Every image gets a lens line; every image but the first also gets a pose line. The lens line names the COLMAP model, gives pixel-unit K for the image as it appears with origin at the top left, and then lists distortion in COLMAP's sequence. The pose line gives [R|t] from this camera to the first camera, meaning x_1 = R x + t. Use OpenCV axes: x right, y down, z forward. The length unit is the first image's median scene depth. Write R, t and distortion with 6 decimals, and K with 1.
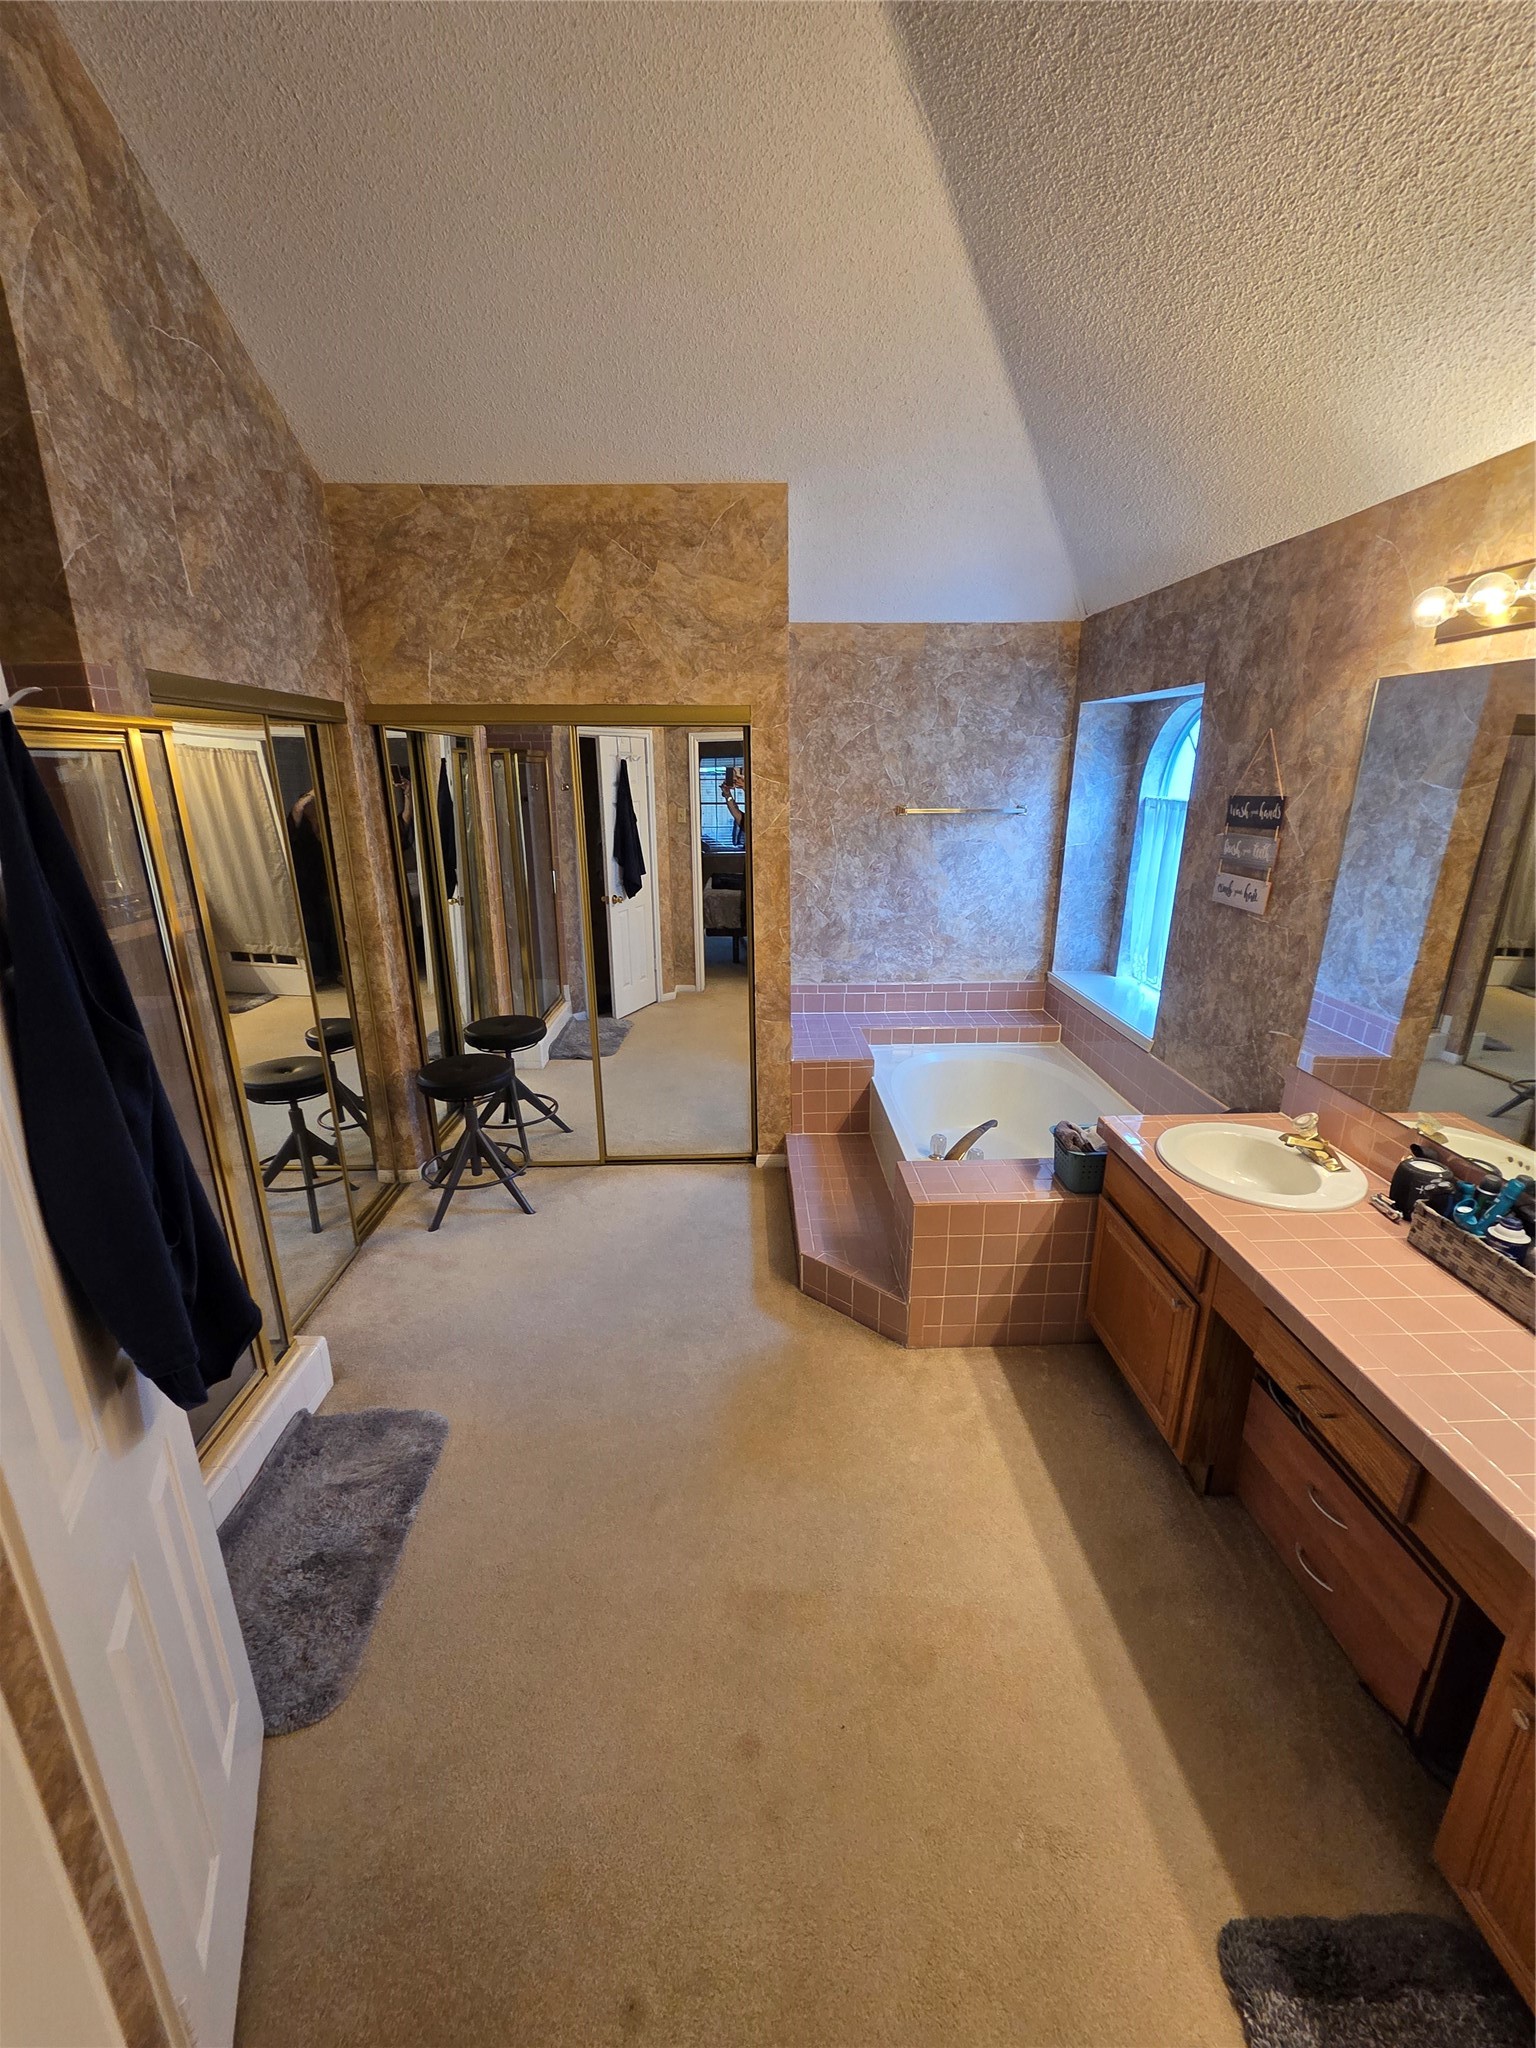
lens RADIAL K [[840.8, 0, 768.0], [0, 840.8, 1024.0], [0, 0, 1]] dist [0.008572, -0.008474]
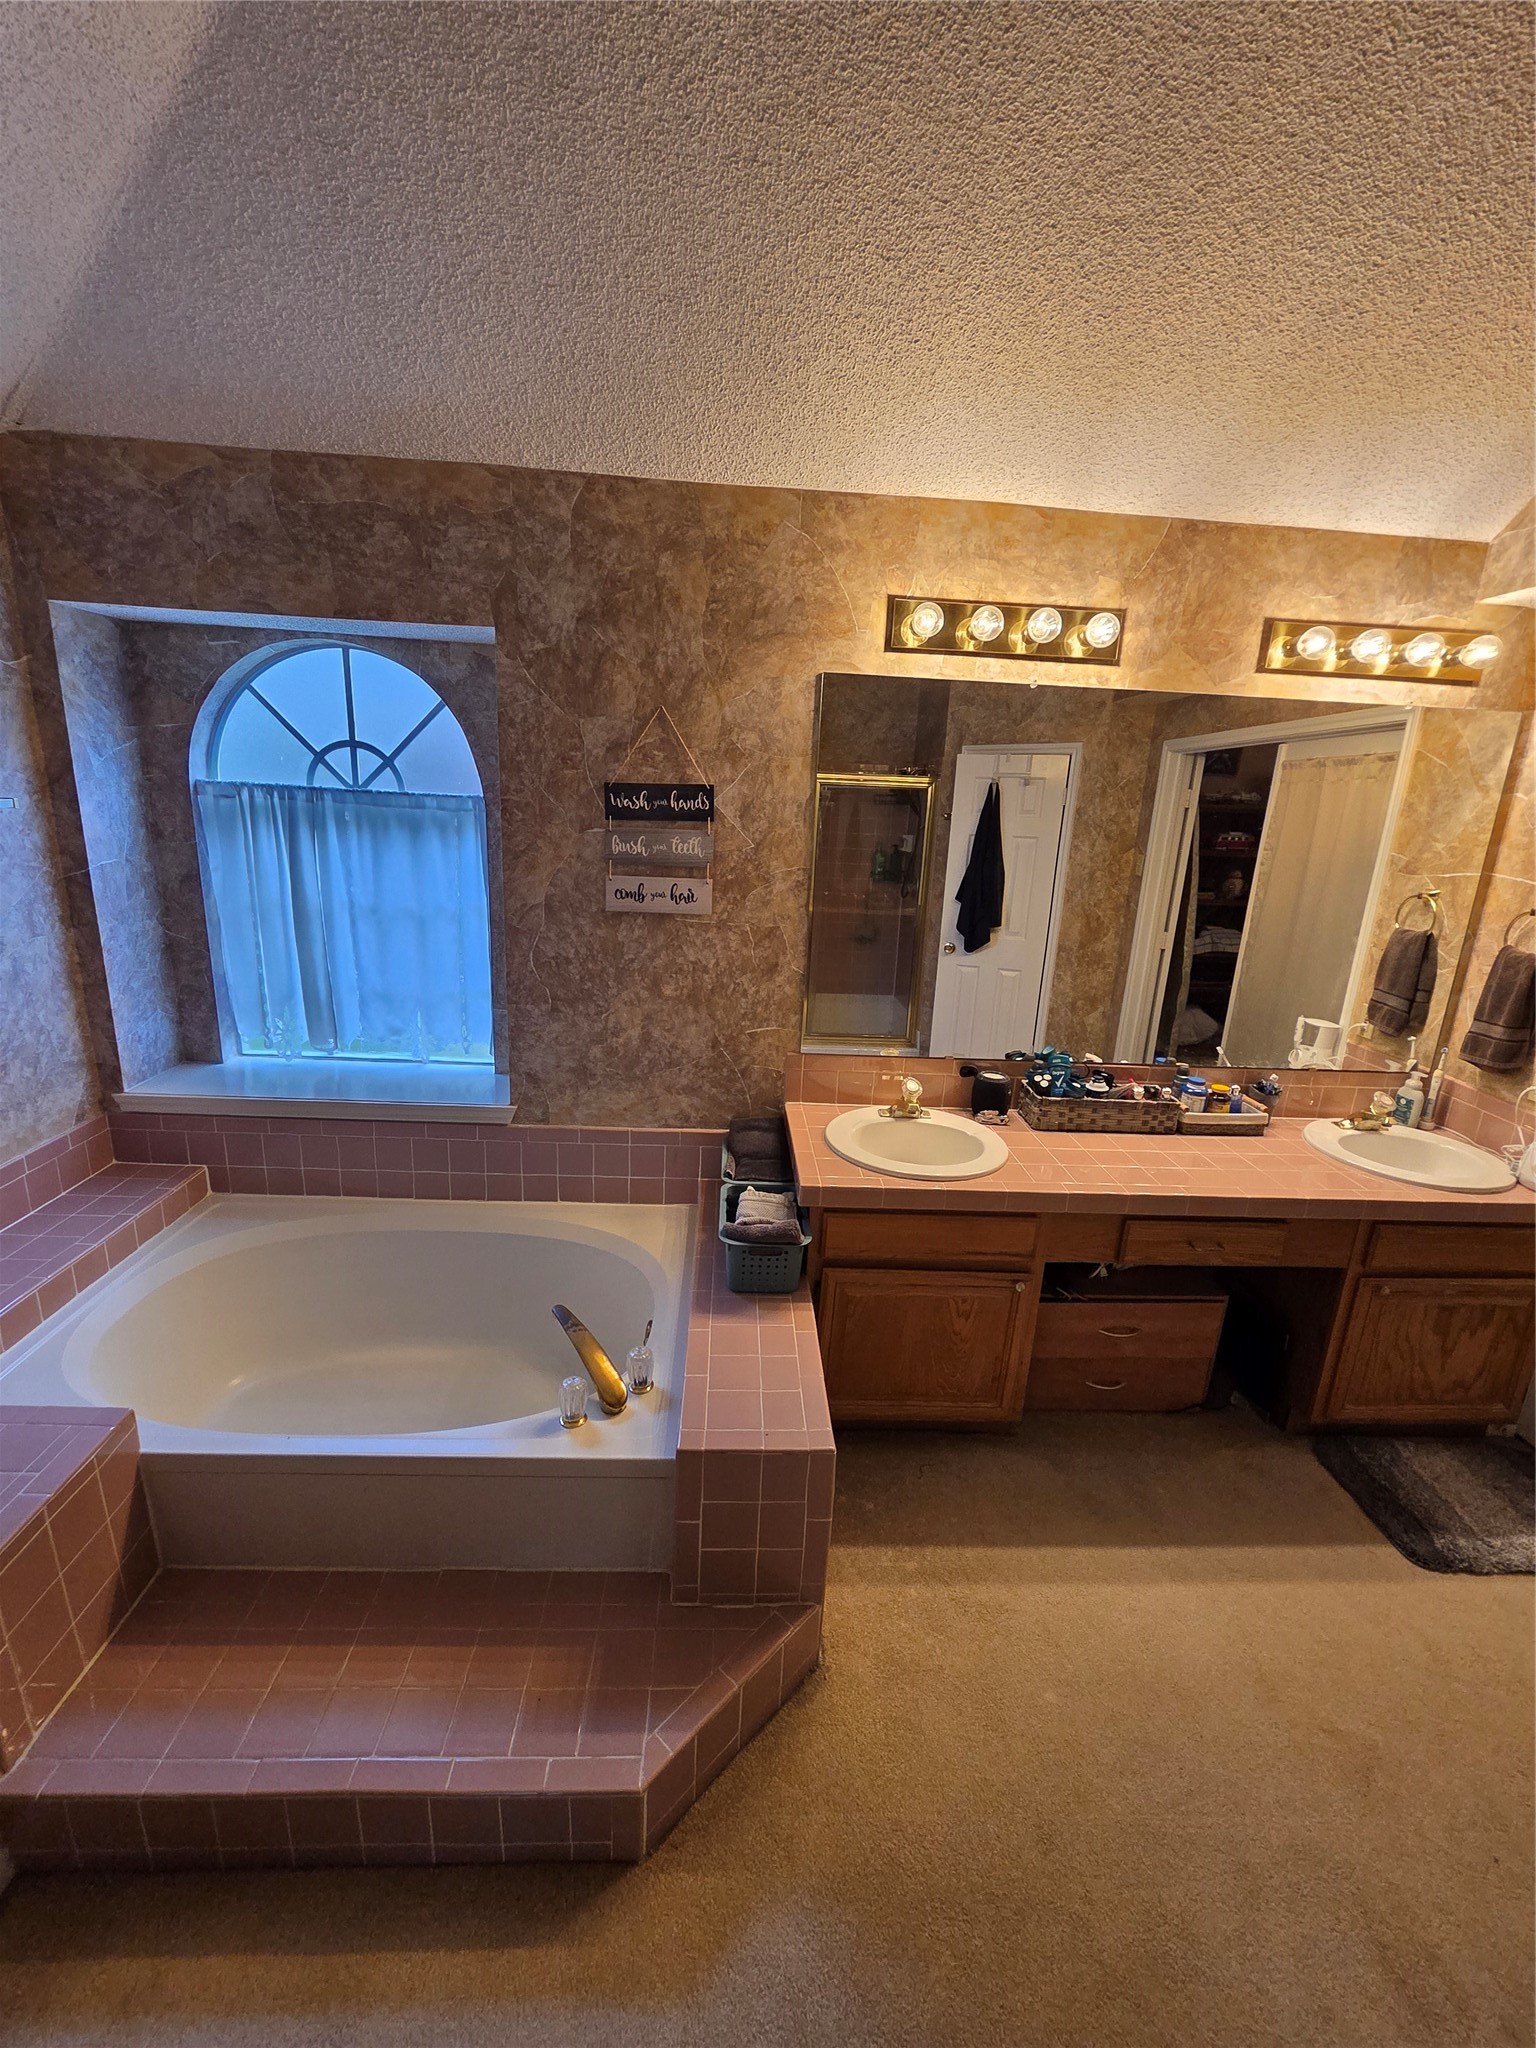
lens RADIAL K [[840.8, 0, 768.0], [0, 840.8, 1024.0], [0, 0, 1]] dist [0.008572, -0.008474]
pose [[-0.004379, -0.258242, 0.966070, -0.259420], [0.250166, 0.935078, 0.251091, -0.185670], [-0.968193, 0.242777, 0.060508, 0.730188]]
